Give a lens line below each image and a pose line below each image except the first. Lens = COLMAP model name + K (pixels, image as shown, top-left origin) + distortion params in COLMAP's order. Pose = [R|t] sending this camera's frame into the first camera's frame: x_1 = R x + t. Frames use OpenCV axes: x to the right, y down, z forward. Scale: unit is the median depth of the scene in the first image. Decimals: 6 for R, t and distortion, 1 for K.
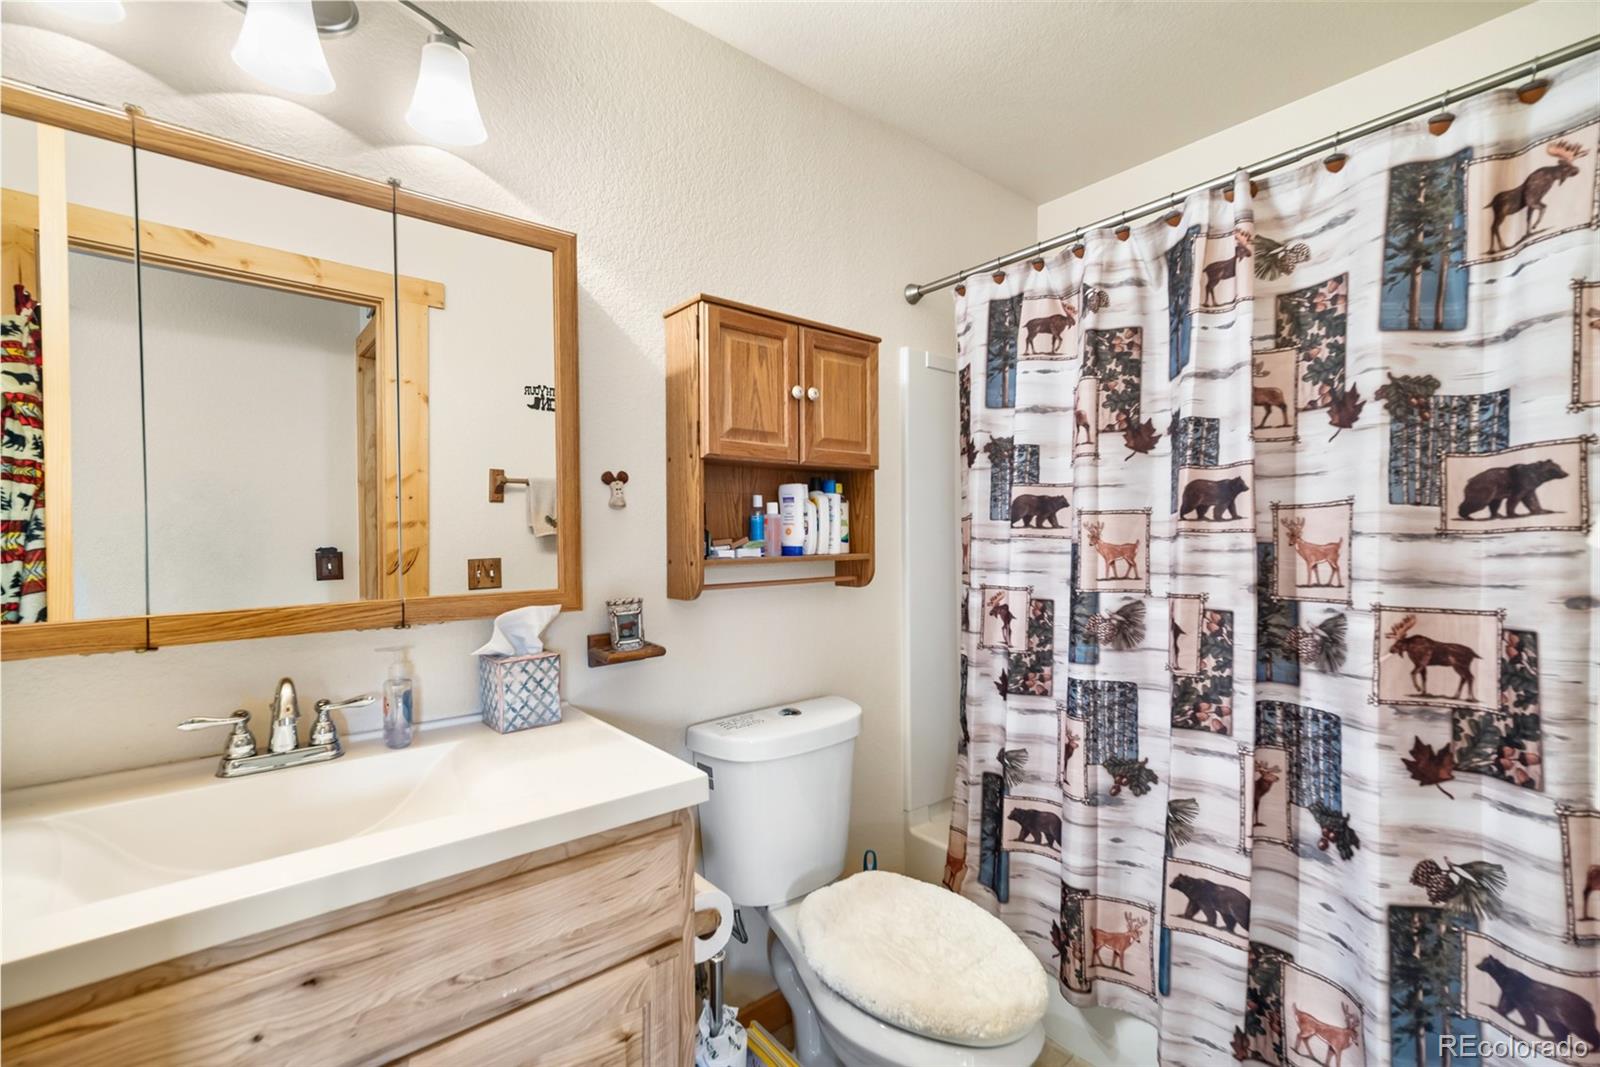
lens RADIAL K [[692.4, 0, 820.7], [0, 692.4, 535.4], [0, 0, 1]] dist [0.007374, 0.000740]
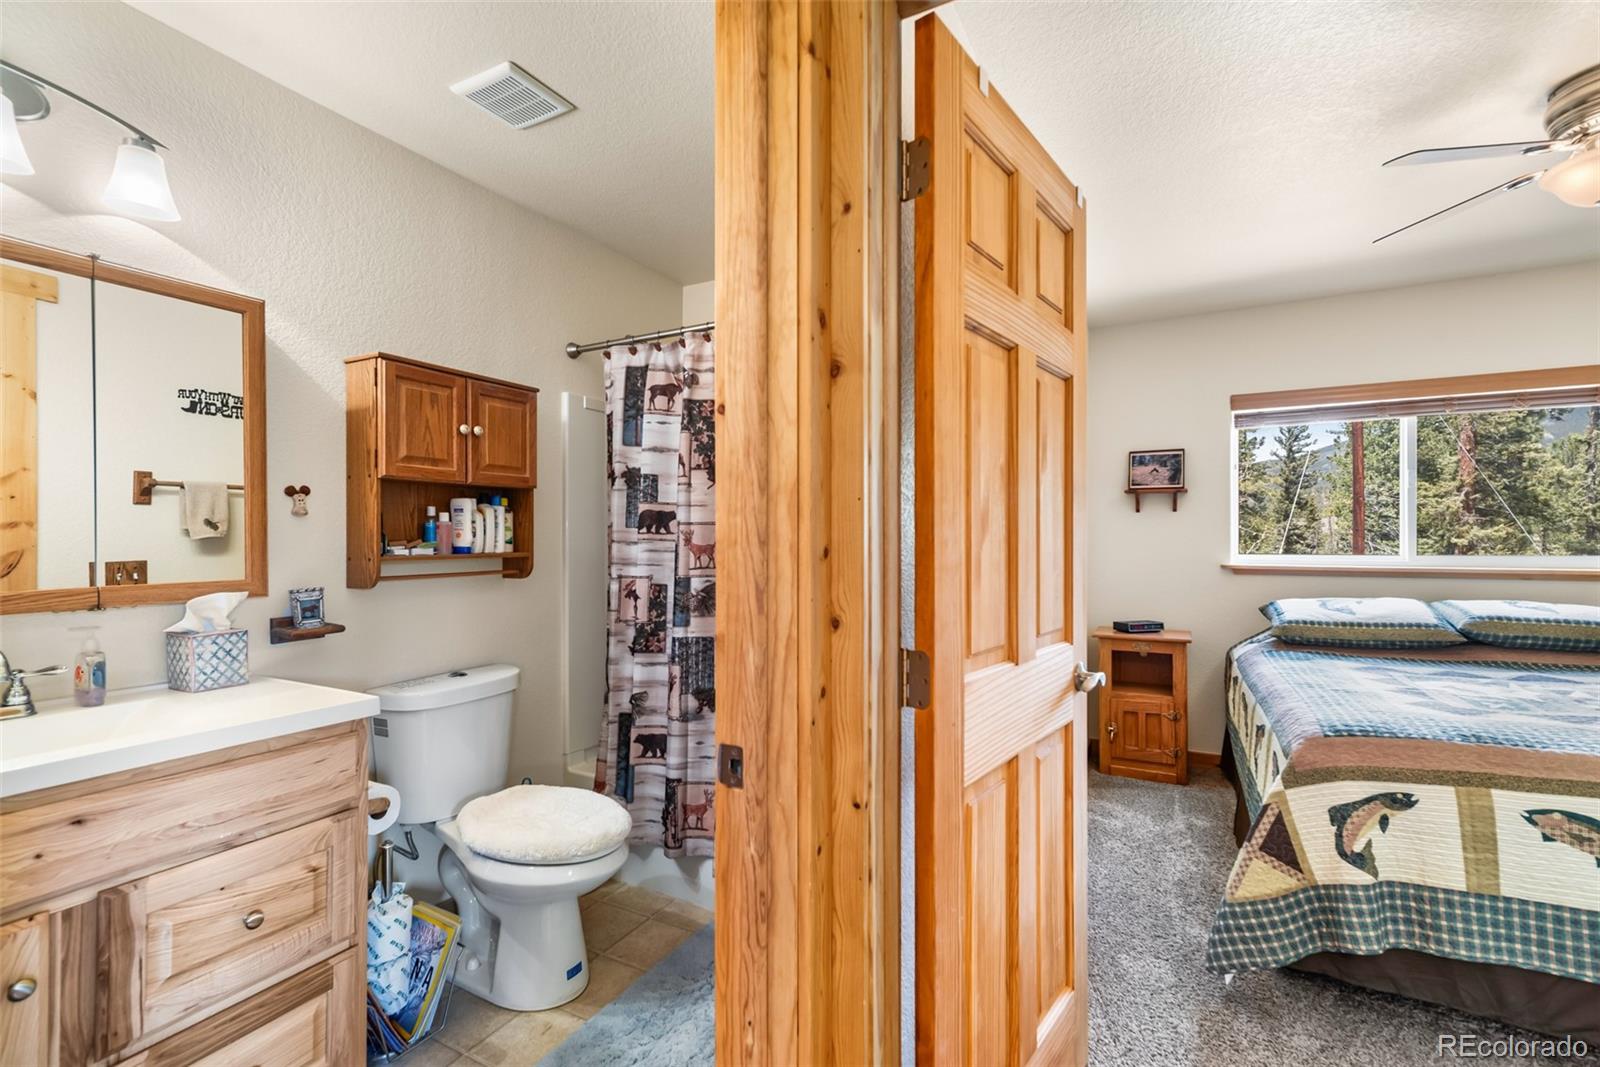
lens RADIAL K [[692.4, 0, 808.1], [0, 692.4, 536.2], [0, 0, 1]] dist [0.007374, 0.000740]
pose [[0.931110, 0.005134, 0.364702, 0.097553], [-0.002942, 0.999974, -0.006566, 0.003149], [-0.364726, 0.005041, 0.931101, -0.477642]]
